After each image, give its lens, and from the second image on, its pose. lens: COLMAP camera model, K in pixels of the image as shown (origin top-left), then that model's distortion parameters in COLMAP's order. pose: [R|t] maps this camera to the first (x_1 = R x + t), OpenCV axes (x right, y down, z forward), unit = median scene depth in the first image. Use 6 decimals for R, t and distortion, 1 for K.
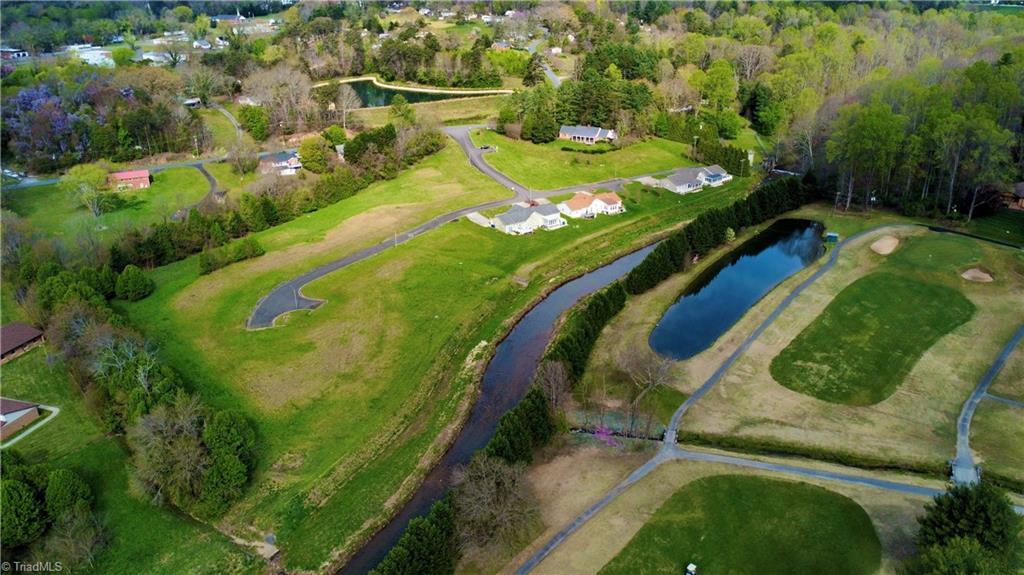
lens RADIAL K [[760.1, 0, 512.9], [0, 760.1, 288.2], [0, 0, 1]] dist [0.005058, 0.003002]
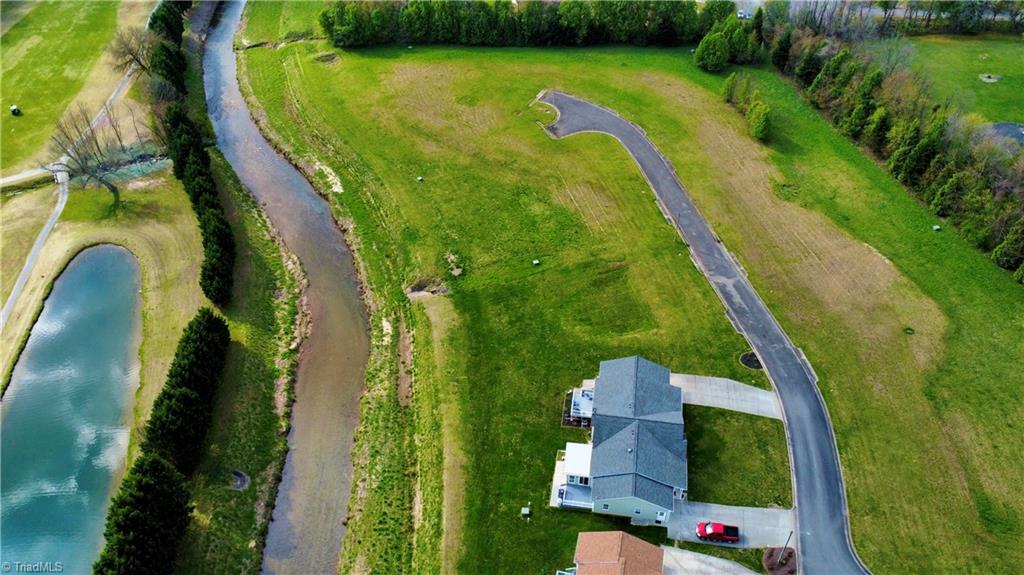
lens RADIAL K [[760.1, 0, 513.6], [0, 760.1, 281.7], [0, 0, 1]] dist [0.005058, 0.003002]
pose [[-0.693084, 0.481502, -0.536461, 0.236504], [-0.274720, 0.511605, 0.814118, -0.444123], [0.666456, 0.711629, -0.222307, 1.013354]]
